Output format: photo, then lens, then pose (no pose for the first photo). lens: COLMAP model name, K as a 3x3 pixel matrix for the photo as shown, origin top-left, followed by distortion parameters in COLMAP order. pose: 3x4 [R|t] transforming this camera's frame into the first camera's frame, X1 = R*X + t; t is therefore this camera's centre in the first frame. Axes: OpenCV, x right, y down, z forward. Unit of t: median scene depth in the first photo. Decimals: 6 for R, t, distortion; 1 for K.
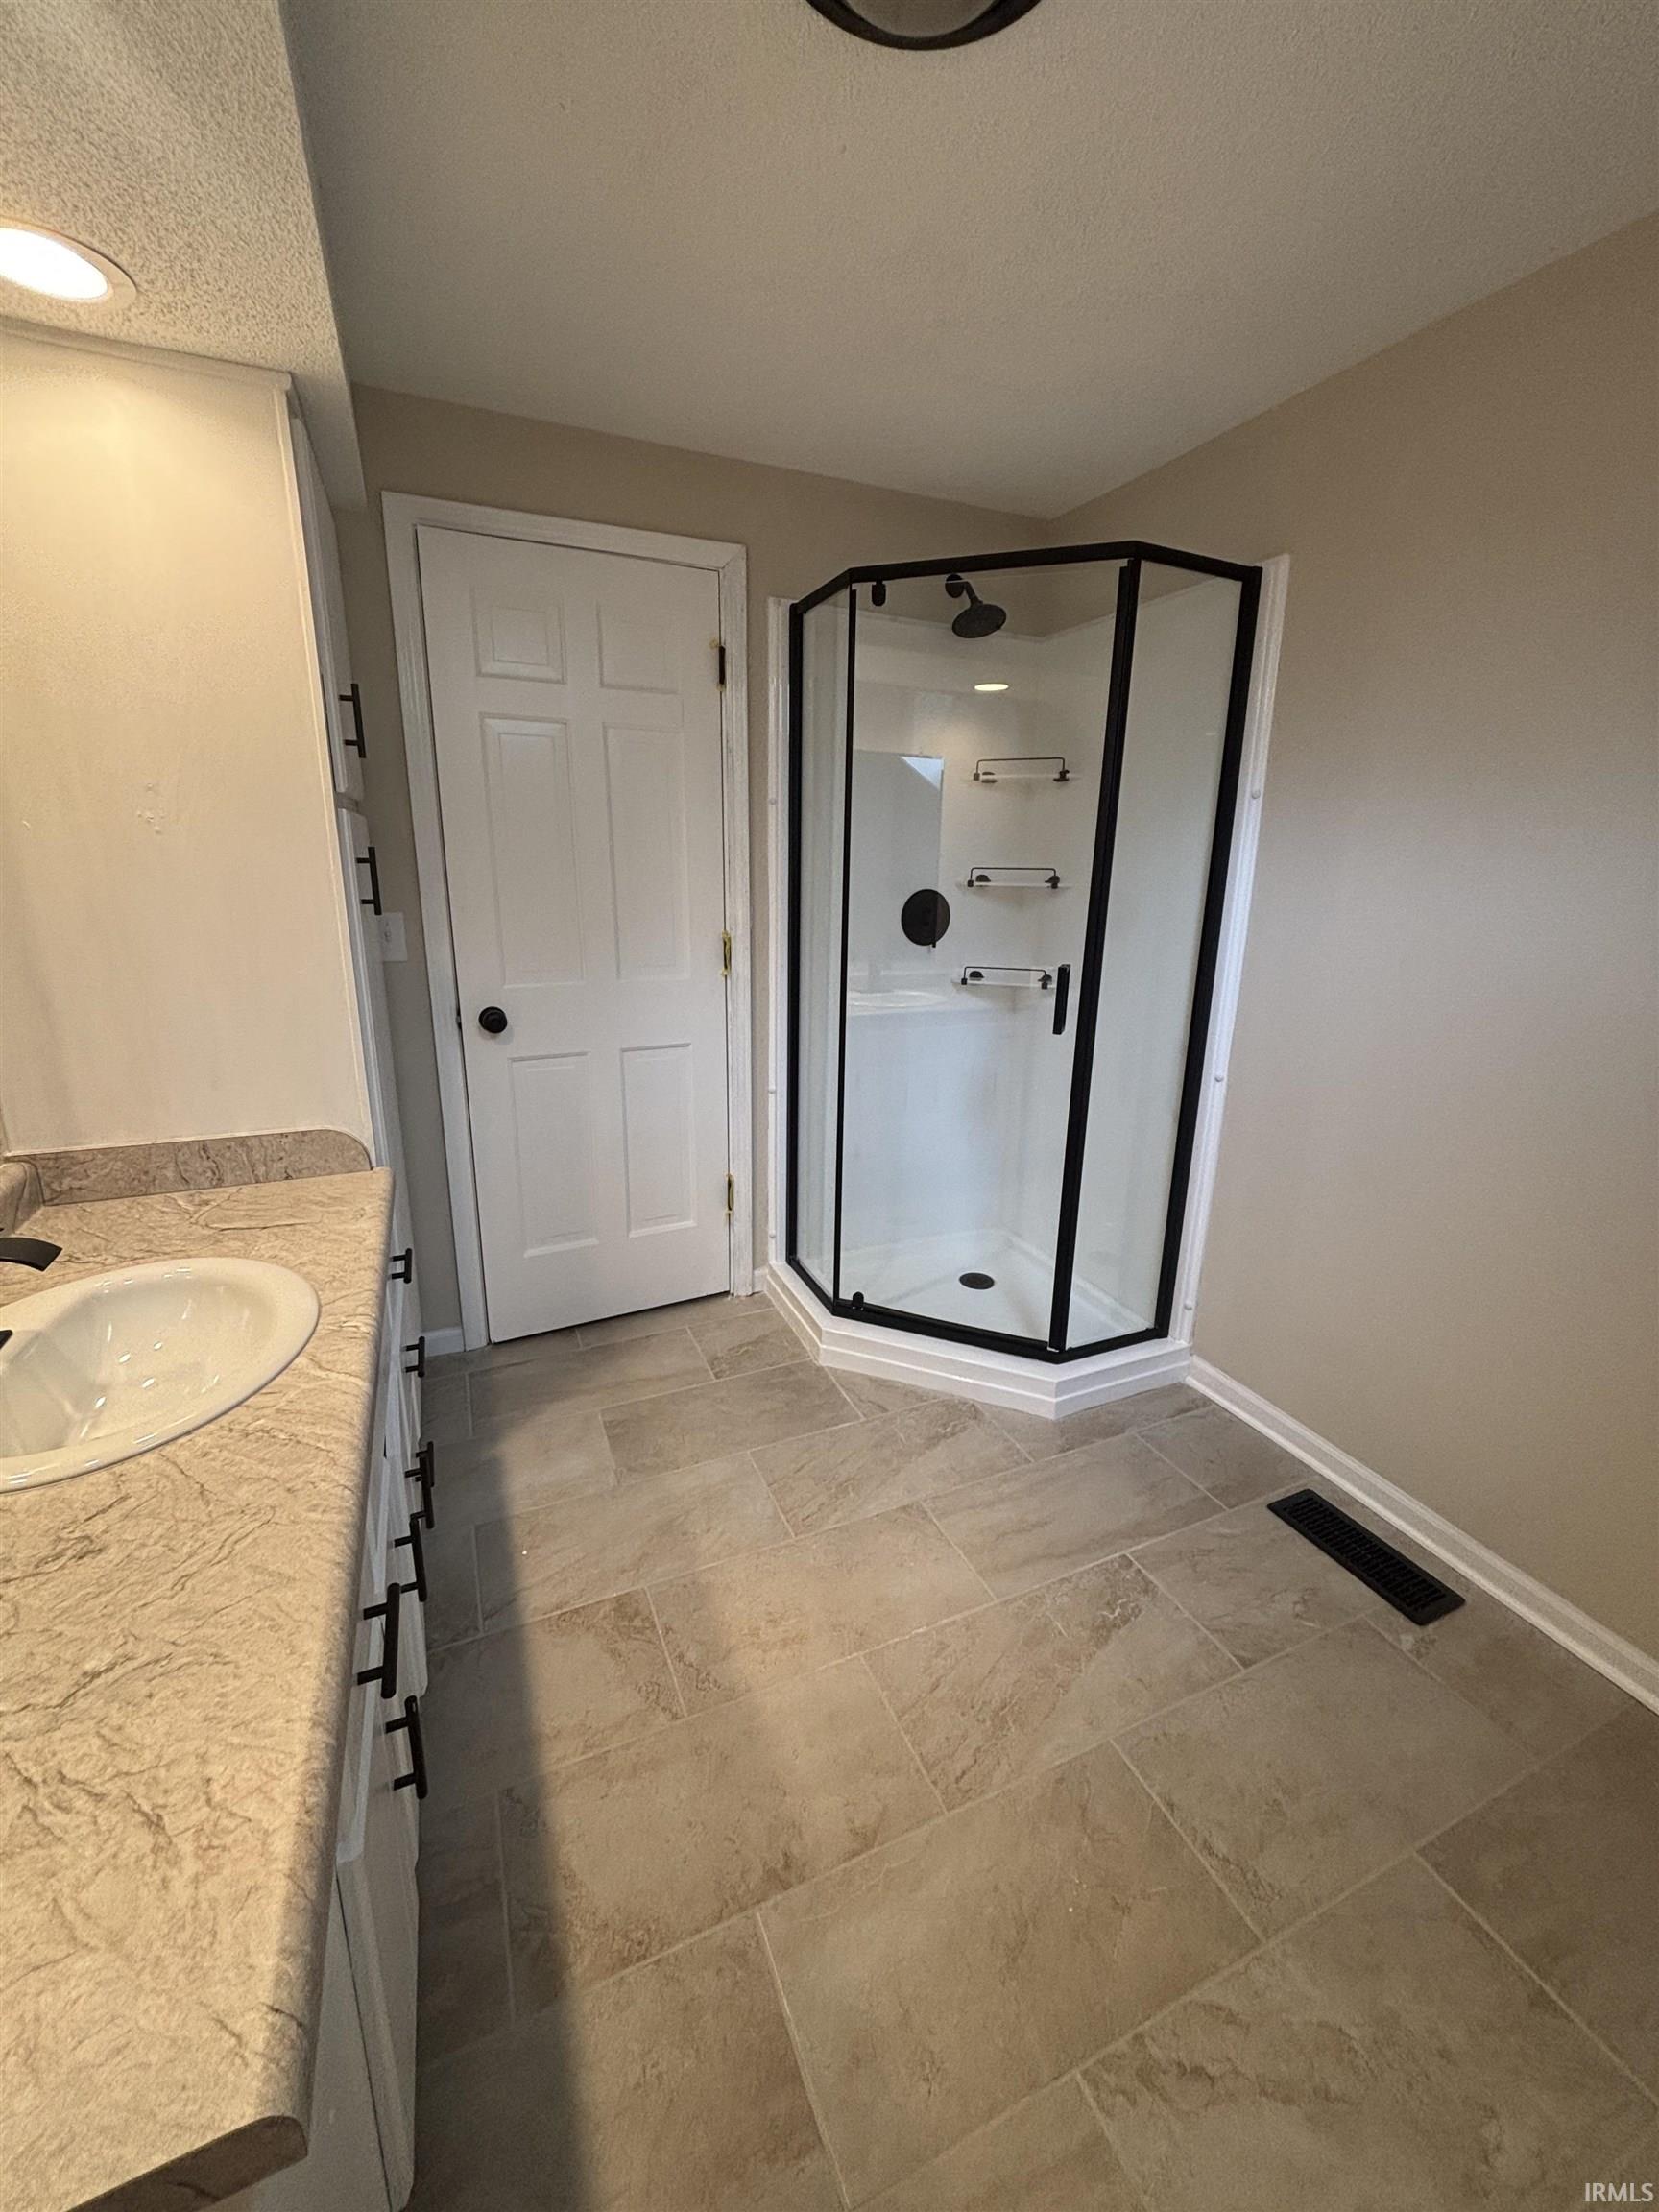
lens RADIAL K [[890.4, 0, 824.5], [0, 890.4, 1090.7], [0, 0, 1]] dist [0.000152, 0.000269]
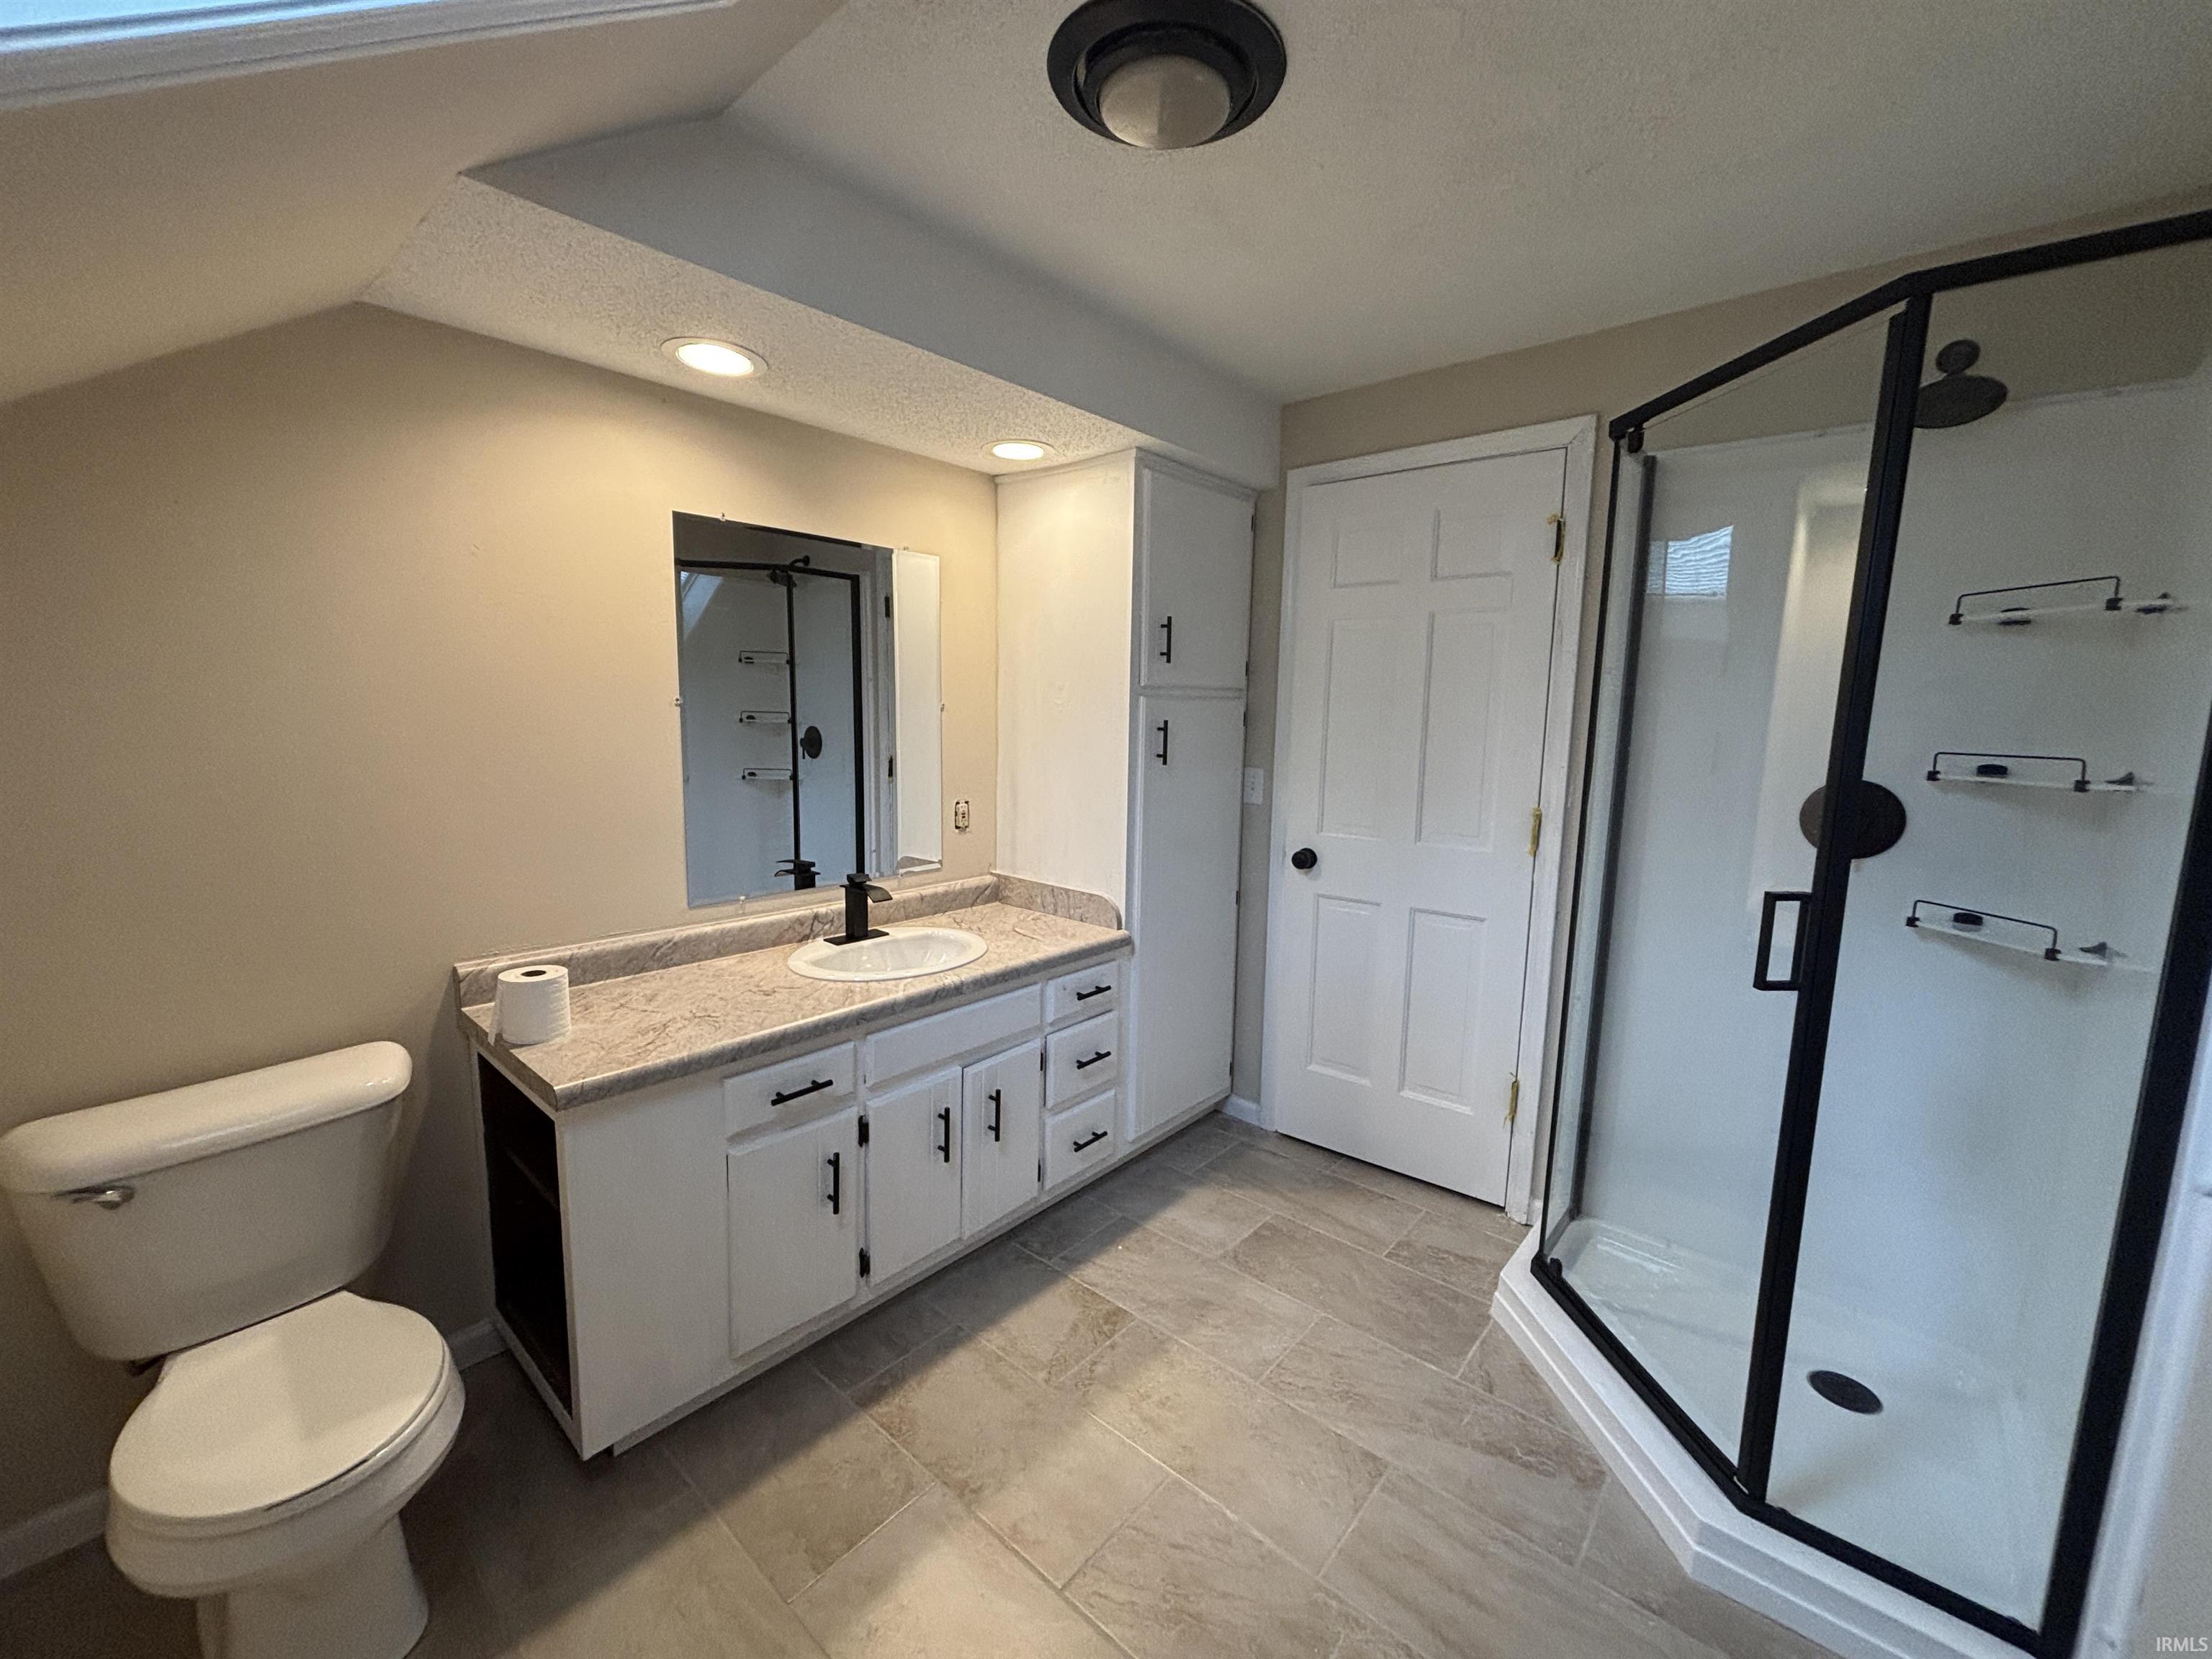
lens RADIAL K [[890.4, 0, 1092.6], [0, 890.4, 831.9], [0, 0, 1]] dist [0.000152, 0.000269]
pose [[0.420454, 0.115968, -0.899872, 0.669580], [-0.247336, 0.968885, 0.009297, -0.062040], [0.872951, 0.218663, 0.436054, 0.242437]]
